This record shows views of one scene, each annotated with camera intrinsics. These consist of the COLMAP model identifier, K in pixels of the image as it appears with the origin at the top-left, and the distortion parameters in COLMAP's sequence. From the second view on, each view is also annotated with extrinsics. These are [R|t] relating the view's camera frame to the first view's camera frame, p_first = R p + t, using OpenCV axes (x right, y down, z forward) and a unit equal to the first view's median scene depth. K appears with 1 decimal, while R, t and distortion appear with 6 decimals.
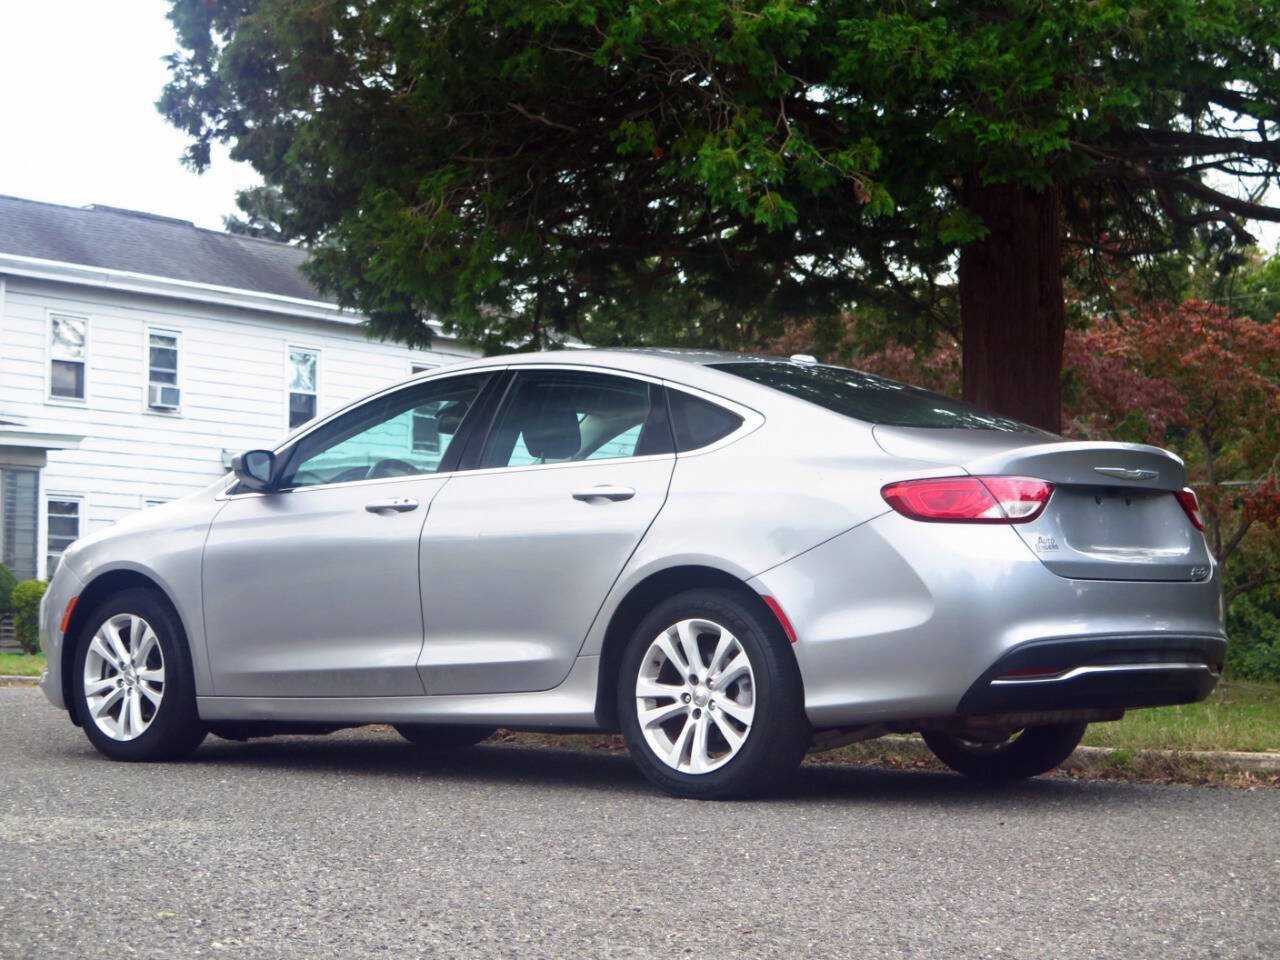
lens RADIAL K [[3900.4, 0, 641.0], [0, 3900.4, 436.8], [0, 0, 1]] dist [-0.012558, 2.019618]
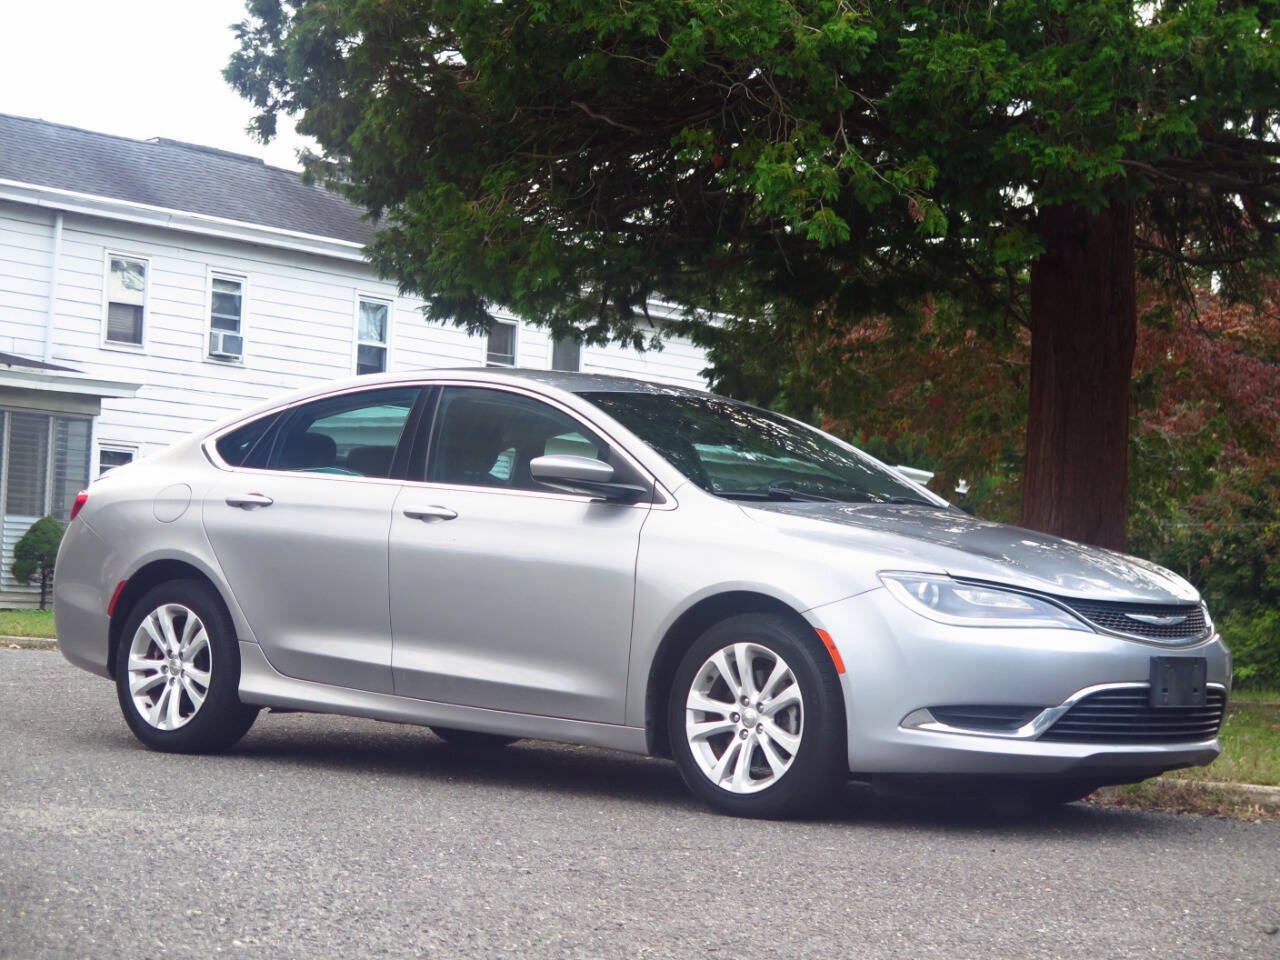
lens RADIAL K [[4594.8, 0, 654.0], [0, 4594.8, 474.6], [0, 0, 1]] dist [0.080171, 3.770073]
pose [[0.998846, 0.037103, -0.030487, 0.027897], [-0.036096, 0.998805, 0.032939, -0.031407], [0.031673, -0.031800, 0.998992, -0.189422]]
